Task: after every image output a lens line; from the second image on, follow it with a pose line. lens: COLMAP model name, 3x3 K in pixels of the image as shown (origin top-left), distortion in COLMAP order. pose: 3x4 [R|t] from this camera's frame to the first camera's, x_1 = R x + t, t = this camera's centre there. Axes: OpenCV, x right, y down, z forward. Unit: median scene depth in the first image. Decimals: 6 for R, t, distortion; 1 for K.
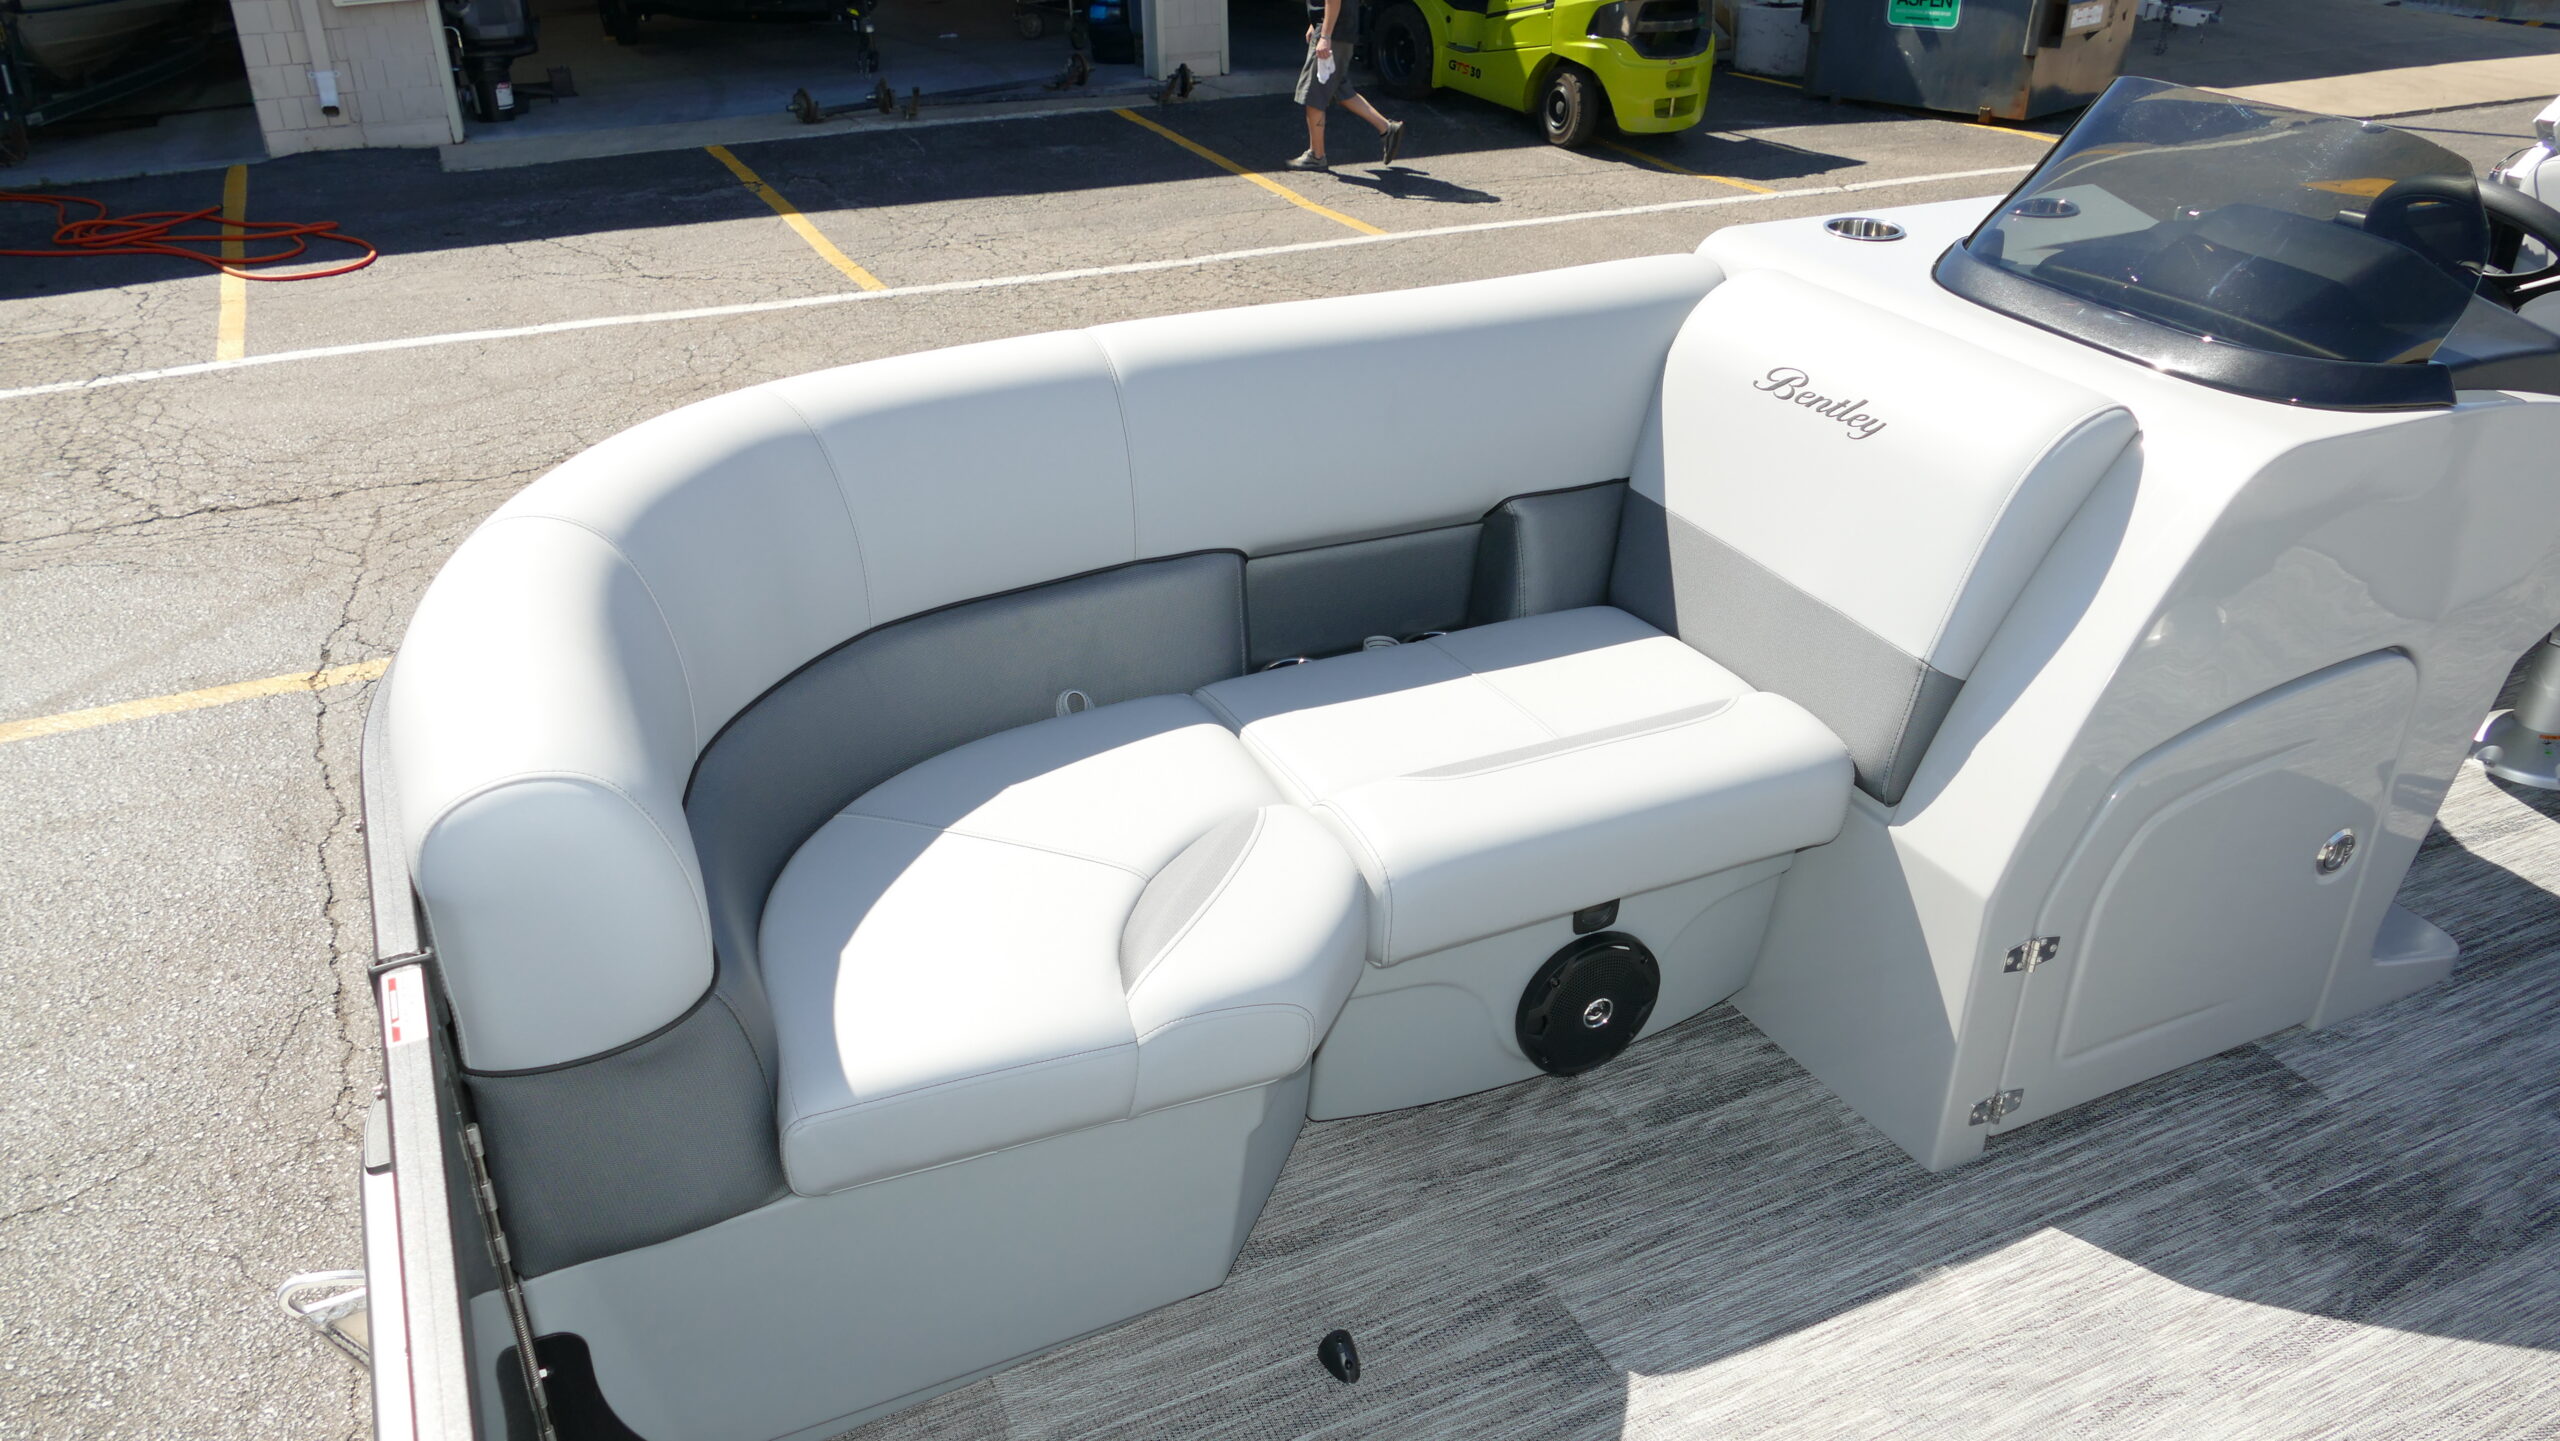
lens RADIAL K [[1834.1, 0, 1263.5], [0, 1834.1, 699.5], [0, 0, 1]] dist [-0.013591, 0.005547]
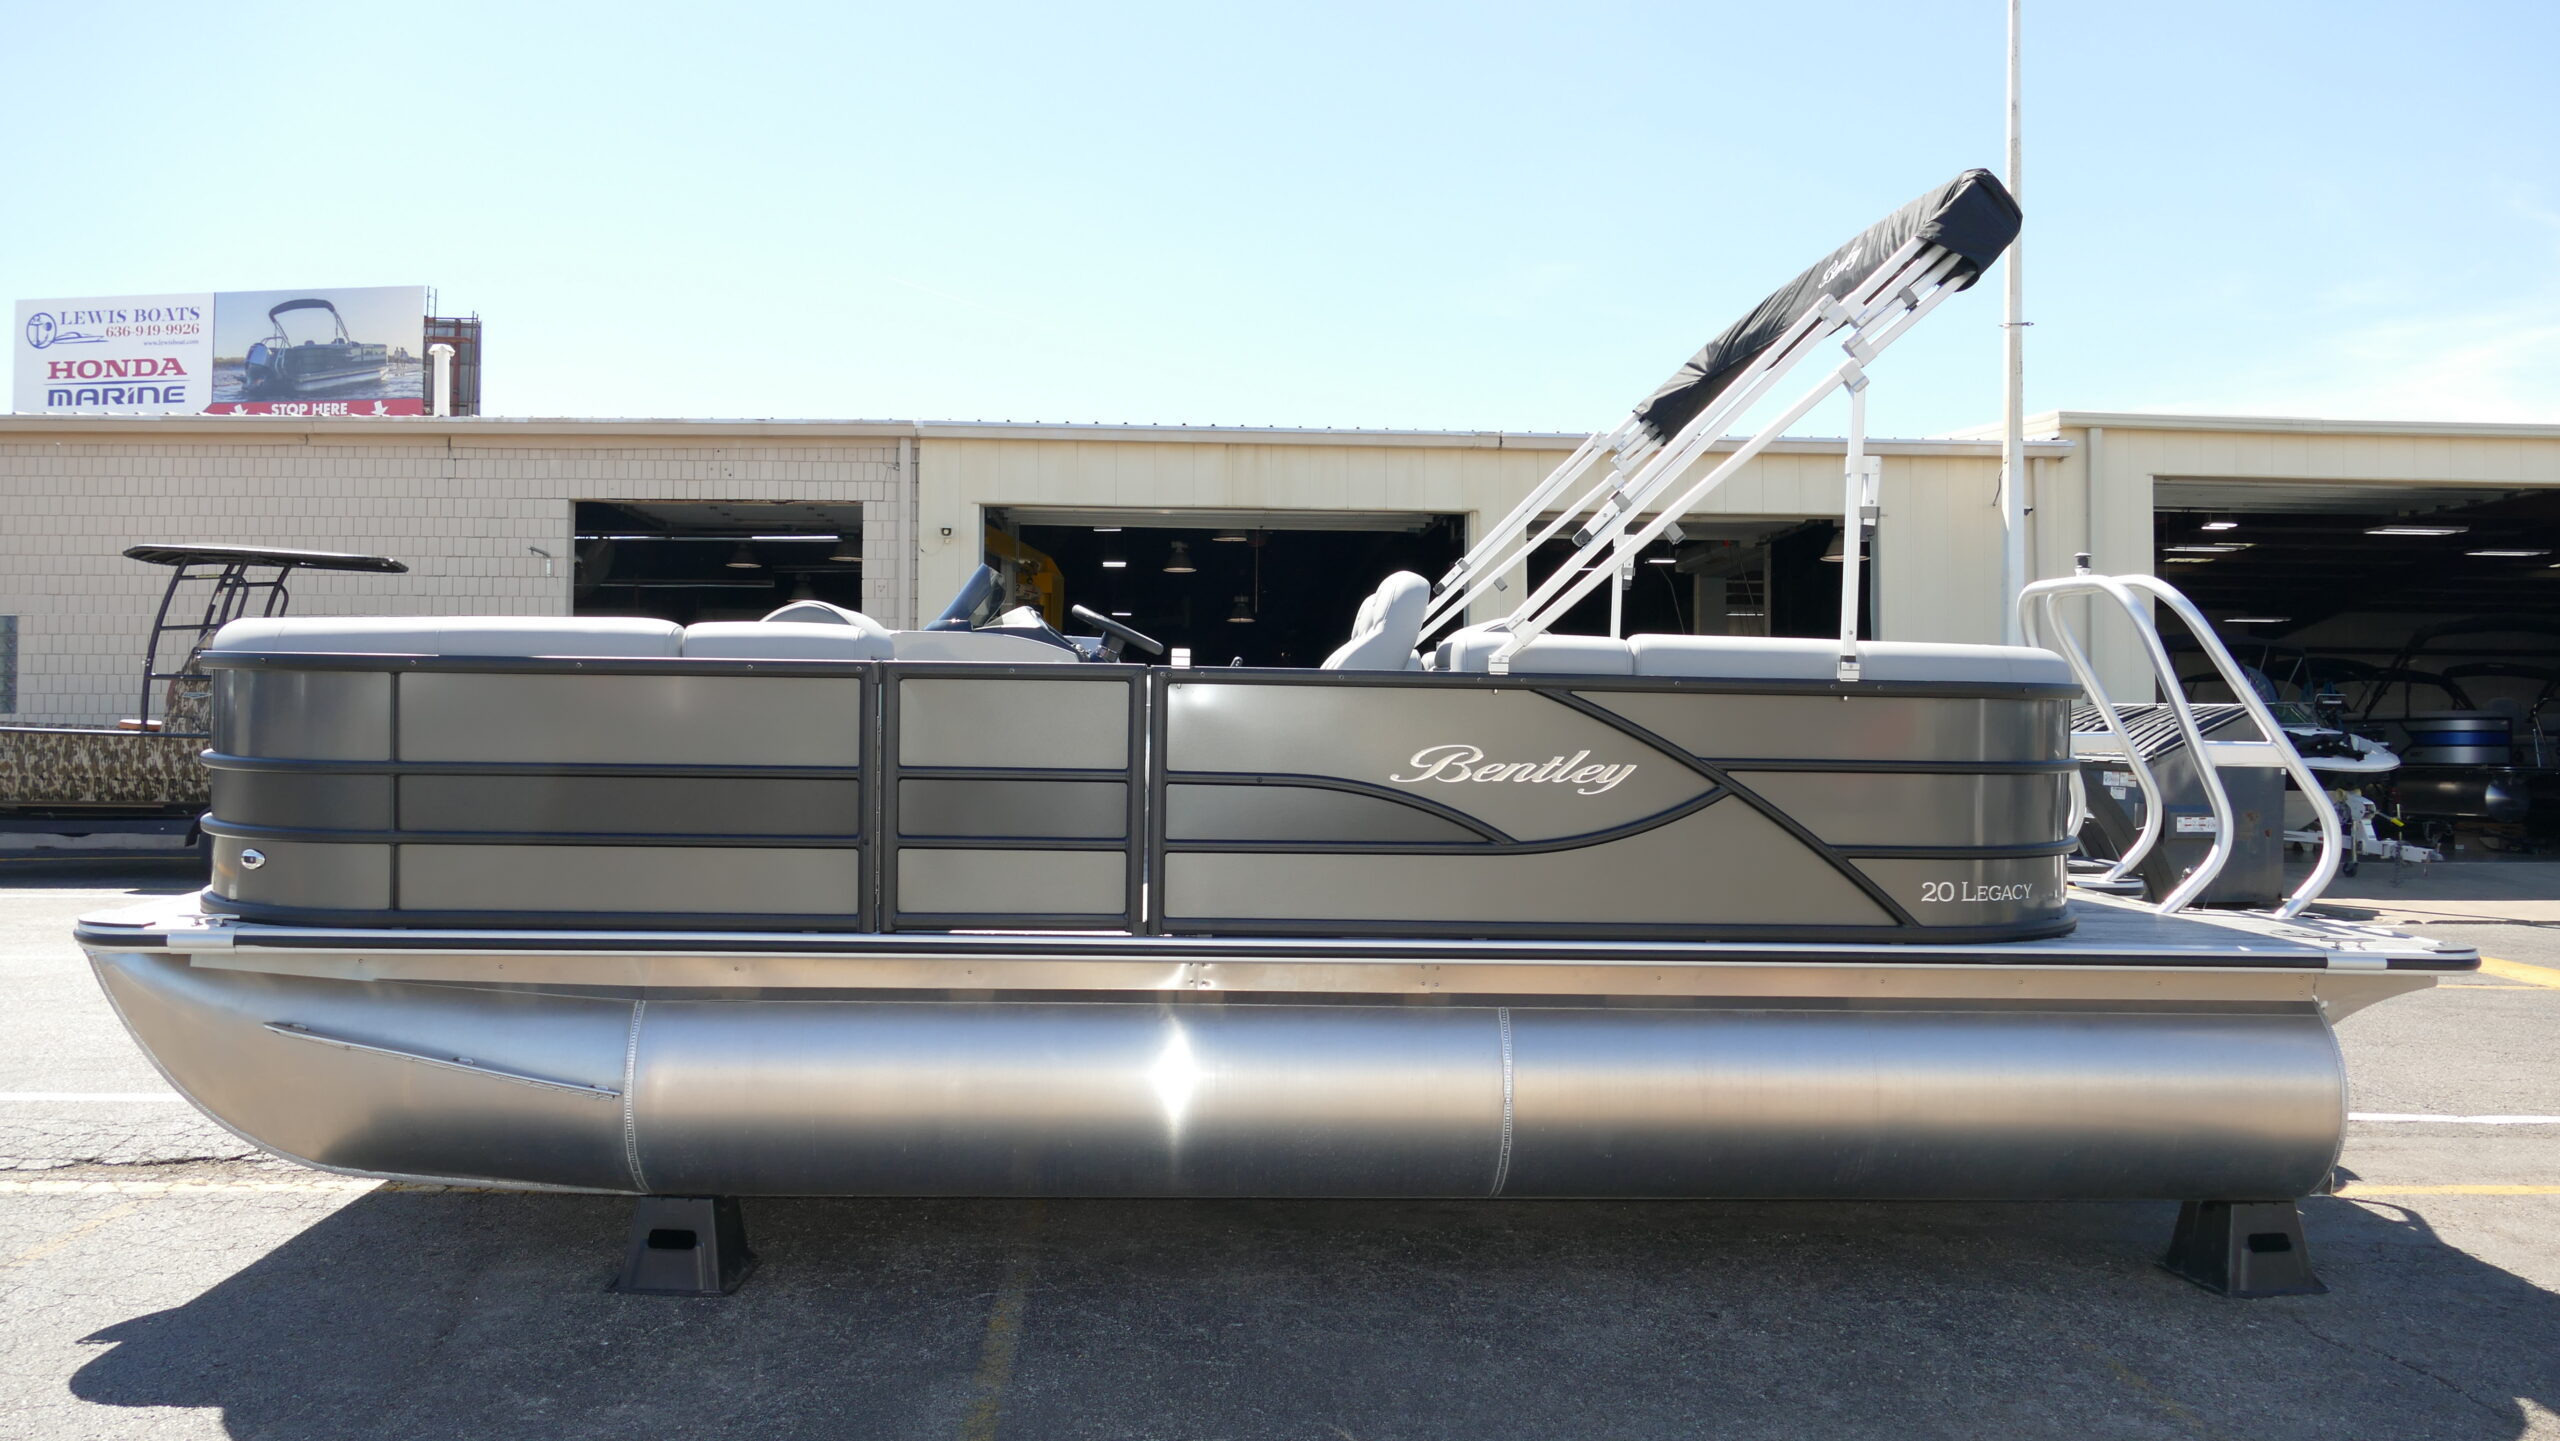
lens RADIAL K [[1834.1, 0, 1278.2], [0, 1834.1, 716.1], [0, 0, 1]] dist [-0.013591, 0.005547]
pose [[0.927775, 0.019813, -0.372613, 2.130815], [-0.188196, 0.887123, -0.421420, 1.119136], [0.322204, 0.461107, 0.826780, -1.317686]]
